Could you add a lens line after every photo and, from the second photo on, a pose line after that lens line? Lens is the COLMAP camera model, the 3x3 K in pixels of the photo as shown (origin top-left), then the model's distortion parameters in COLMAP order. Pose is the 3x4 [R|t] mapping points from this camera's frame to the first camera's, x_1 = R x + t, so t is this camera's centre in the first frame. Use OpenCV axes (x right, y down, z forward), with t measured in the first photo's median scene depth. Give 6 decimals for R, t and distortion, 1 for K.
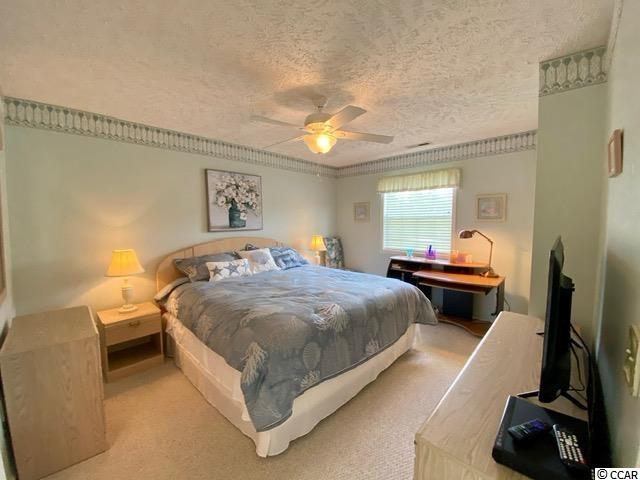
lens RADIAL K [[260.5, 0, 321.3], [0, 260.5, 238.0], [0, 0, 1]] dist [0.033619, -0.026028]
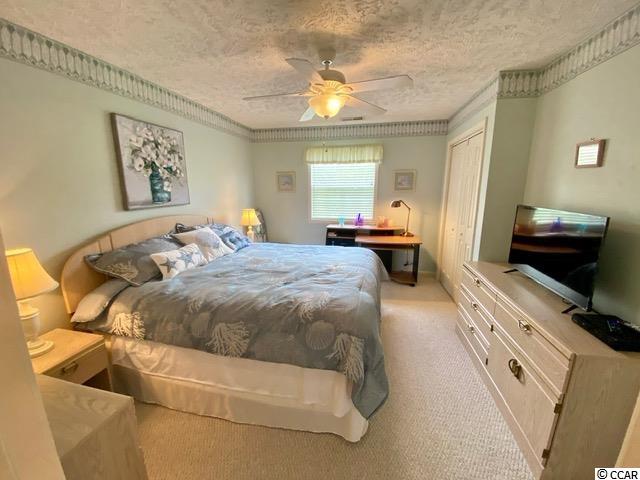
lens RADIAL K [[260.5, 0, 321.3], [0, 260.5, 238.0], [0, 0, 1]] dist [0.033619, -0.026028]
pose [[0.850182, -0.098070, 0.517275, -0.342023], [0.033673, 0.990615, 0.132468, -0.024341], [-0.525411, -0.095204, 0.845505, 0.137590]]
